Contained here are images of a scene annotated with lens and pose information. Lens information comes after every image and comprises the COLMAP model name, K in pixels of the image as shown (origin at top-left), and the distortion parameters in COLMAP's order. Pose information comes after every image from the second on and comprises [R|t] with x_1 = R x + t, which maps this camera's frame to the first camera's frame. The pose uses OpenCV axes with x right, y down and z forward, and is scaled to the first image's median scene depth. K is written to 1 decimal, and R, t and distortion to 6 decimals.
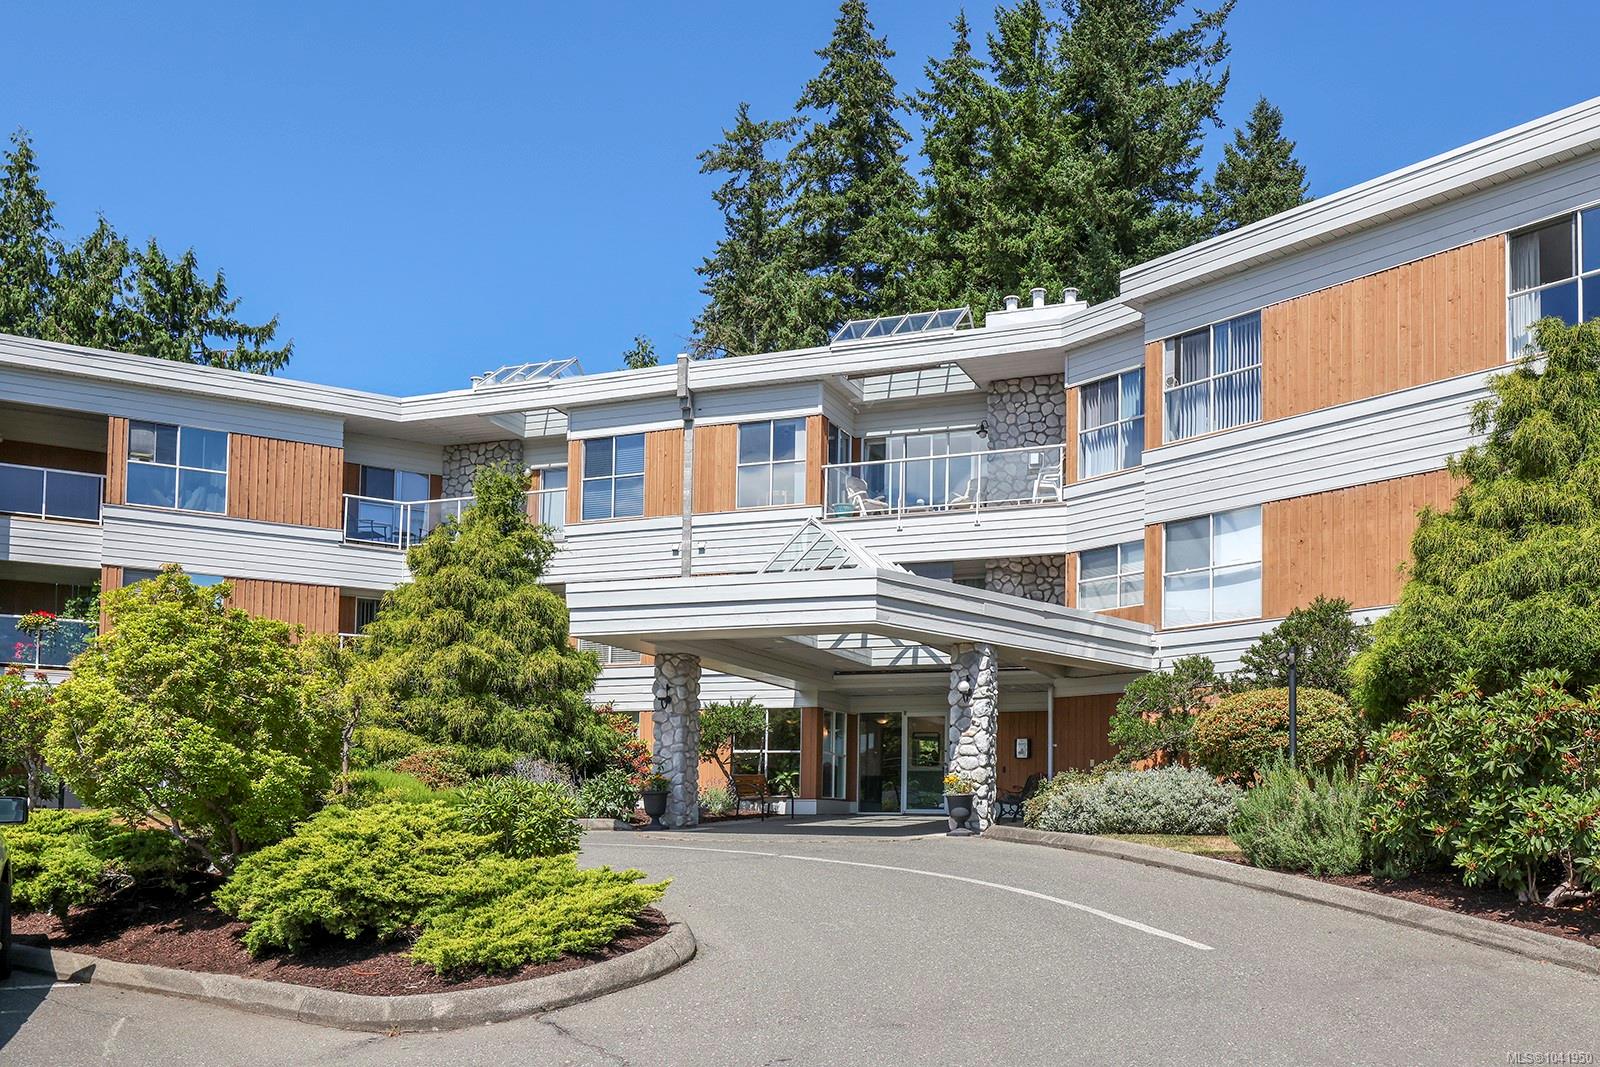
lens RADIAL K [[1570.7, 0, 800.0], [0, 1570.7, 533.5], [0, 0, 1]] dist [0.002054, 0.005819]
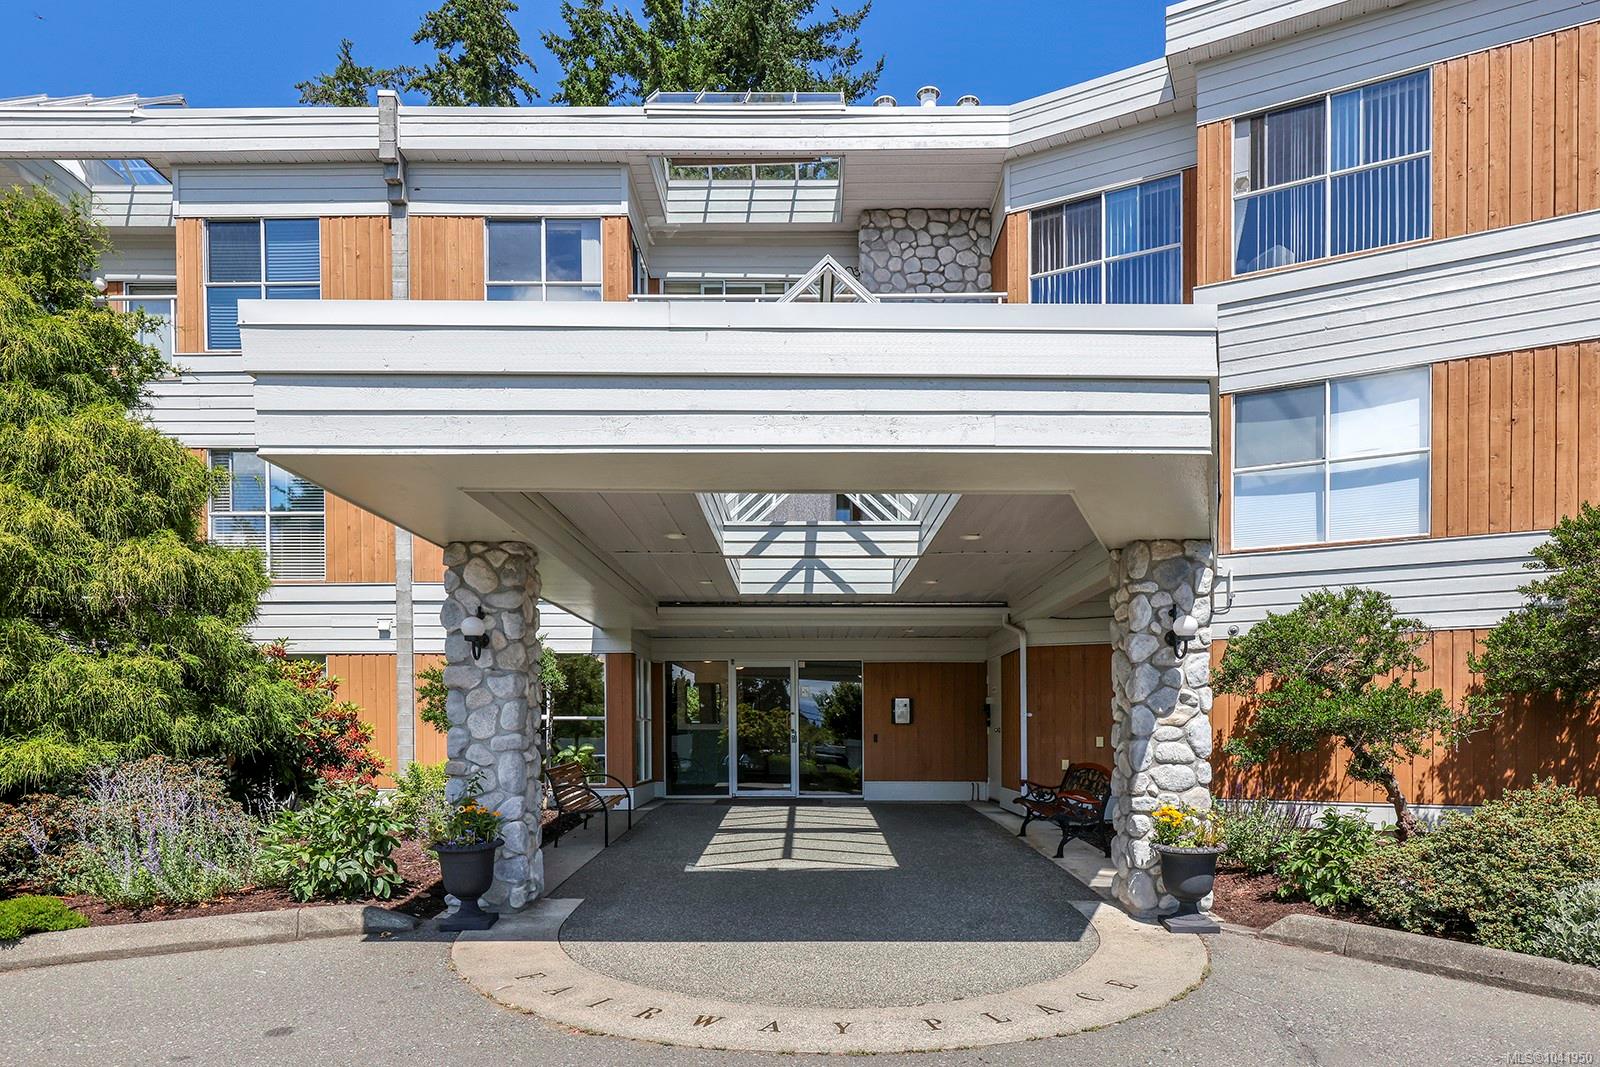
lens RADIAL K [[967.0, 0, 796.3], [0, 967.0, 702.9], [0, 0, 1]] dist [-0.000184, -0.000213]
pose [[0.902953, -0.009653, 0.429631, -0.109650], [-0.063121, 0.985925, 0.154813, 0.065837], [-0.425078, -0.166908, 0.889635, 0.625730]]
